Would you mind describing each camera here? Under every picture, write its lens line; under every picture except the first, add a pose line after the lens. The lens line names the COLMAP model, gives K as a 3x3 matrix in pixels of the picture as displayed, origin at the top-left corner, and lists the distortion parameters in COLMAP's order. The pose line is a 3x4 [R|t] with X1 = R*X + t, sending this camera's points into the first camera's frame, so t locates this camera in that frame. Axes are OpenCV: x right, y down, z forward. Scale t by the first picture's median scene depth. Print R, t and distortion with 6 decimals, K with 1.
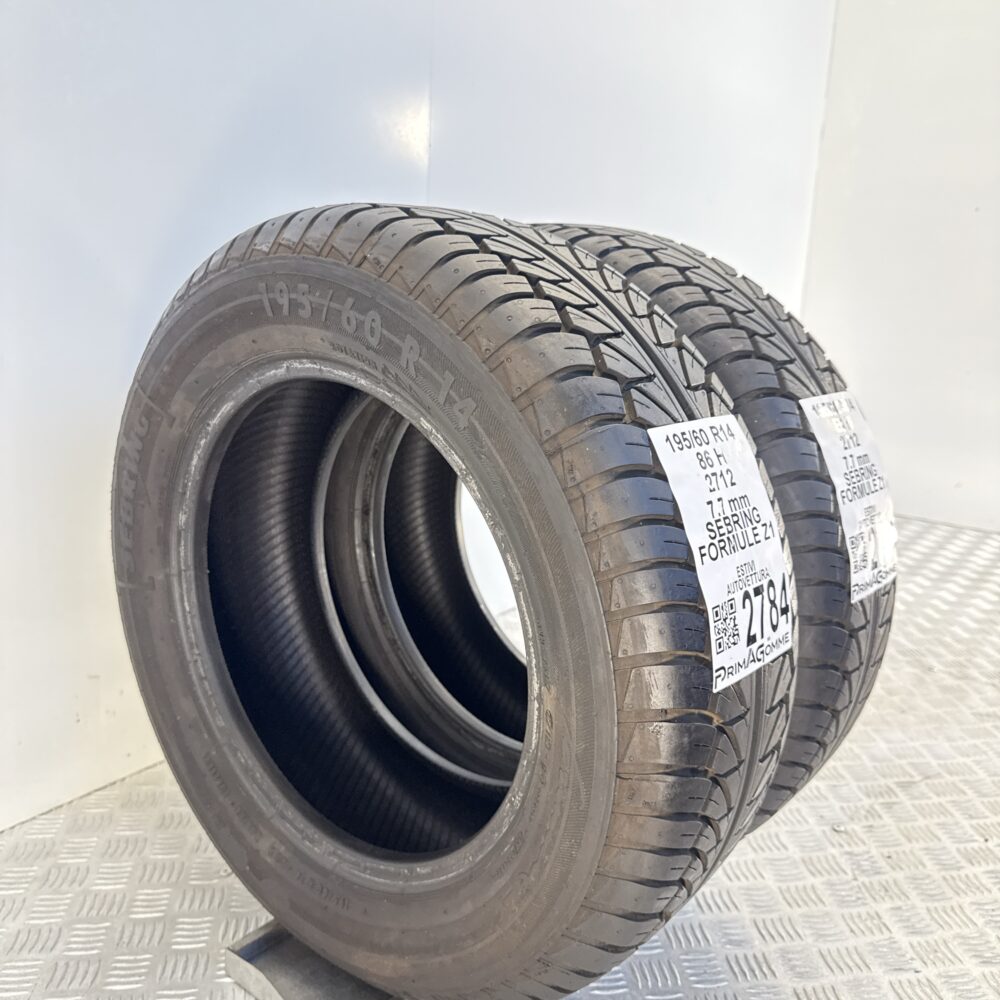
lens RADIAL K [[965.6, 0, 500.0], [0, 965.6, 500.0], [0, 0, 1]] dist [0.231544, -0.577180]
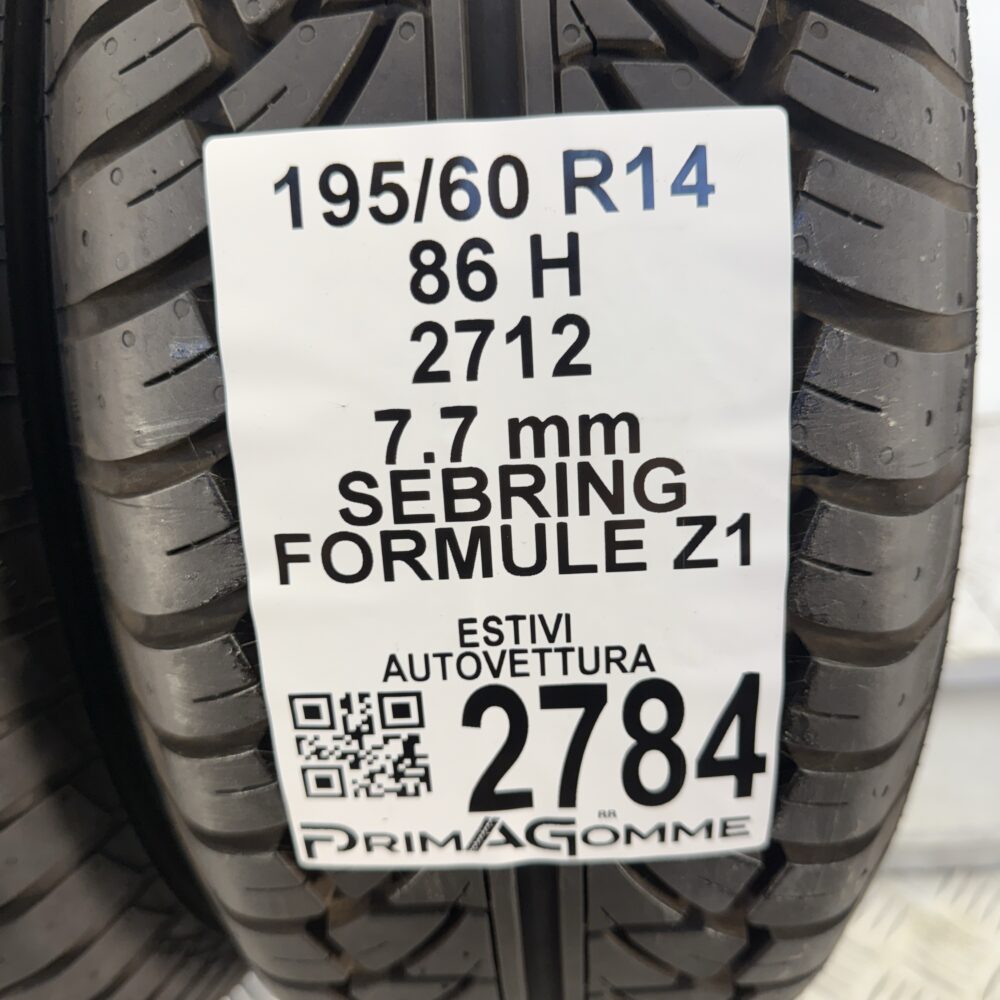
lens RADIAL K [[1011.6, 0, 500.0], [0, 1011.6, 500.0], [0, 0, 1]] dist [0.157402, -0.540755]
pose [[0.643134, 0.412635, -0.645066, 0.445410], [-0.091499, 0.877769, 0.470264, -0.126416], [0.760267, -0.243420, 0.602279, 0.793802]]
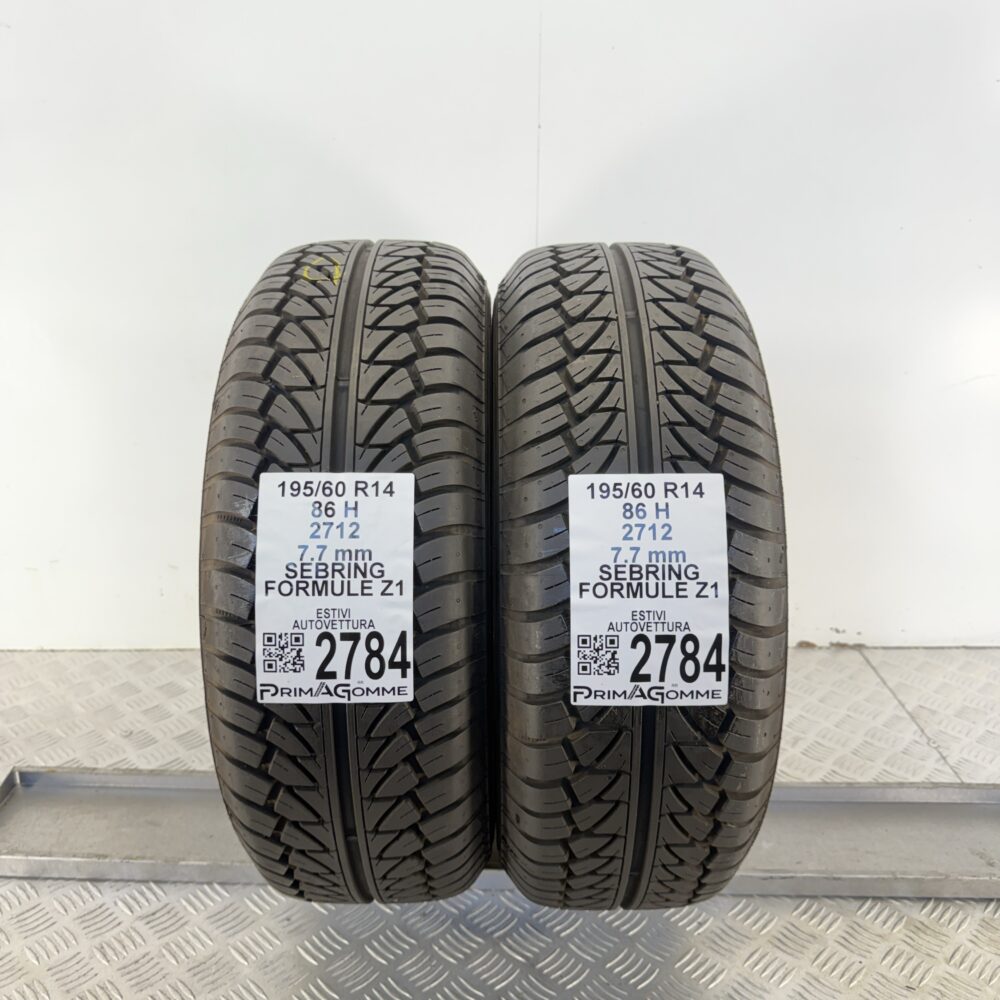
lens RADIAL K [[965.6, 0, 500.0], [0, 965.6, 500.0], [0, 0, 1]] dist [0.231544, -0.577180]
pose [[0.651520, 0.219311, -0.726240, 0.902562], [-0.141511, 0.975634, 0.167672, -0.215209], [0.745316, -0.006471, 0.666680, 0.141885]]
